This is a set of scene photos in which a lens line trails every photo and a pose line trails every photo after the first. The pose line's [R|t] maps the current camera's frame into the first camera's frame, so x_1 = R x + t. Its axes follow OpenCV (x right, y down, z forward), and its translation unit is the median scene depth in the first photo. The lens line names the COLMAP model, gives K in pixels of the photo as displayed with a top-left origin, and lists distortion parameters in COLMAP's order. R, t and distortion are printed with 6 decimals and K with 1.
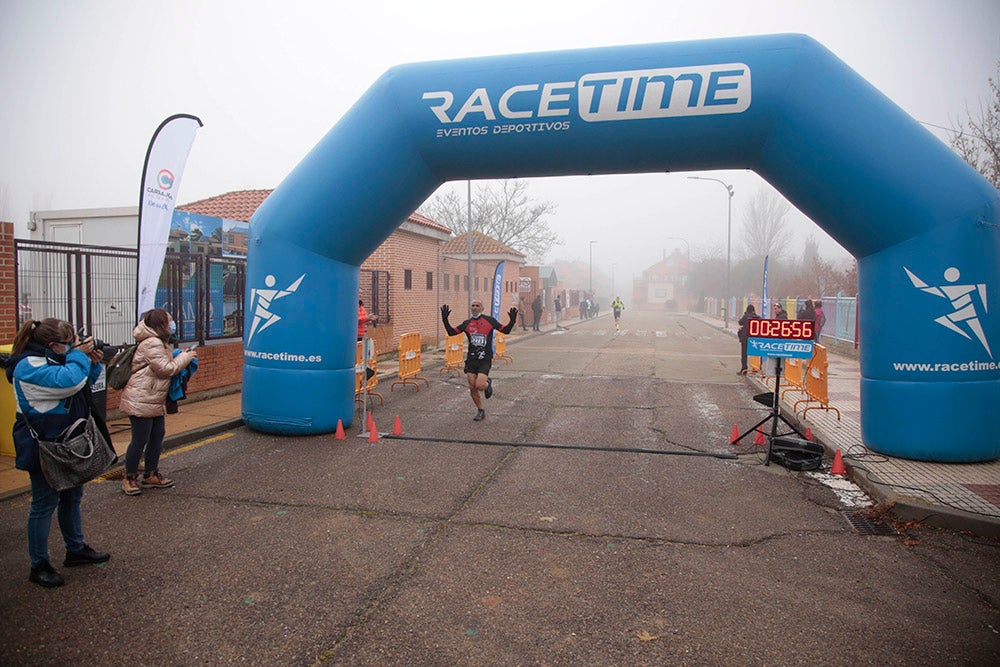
lens RADIAL K [[686.8, 0, 499.5], [0, 686.8, 329.1], [0, 0, 1]] dist [-0.129896, 0.072036]
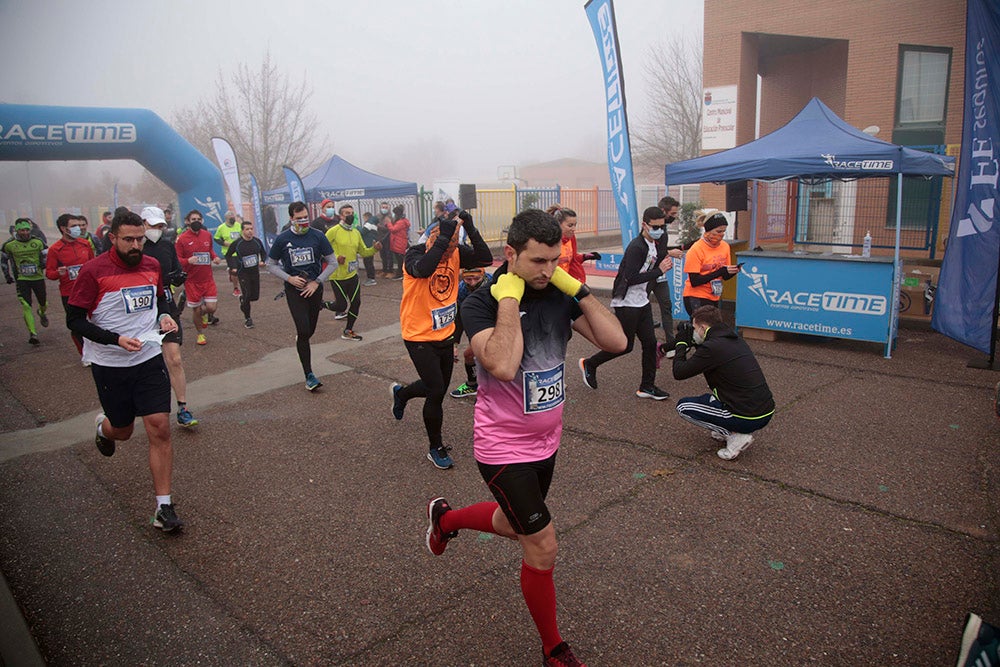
lens RADIAL K [[686.8, 0, 500.1], [0, 686.8, 341.5], [0, 0, 1]] dist [-0.129896, 0.072036]
pose [[0.536307, -0.201243, 0.819681, -1.095386], [0.063340, 0.978017, 0.198674, 0.030759], [-0.841643, -0.054632, 0.537264, -1.597852]]
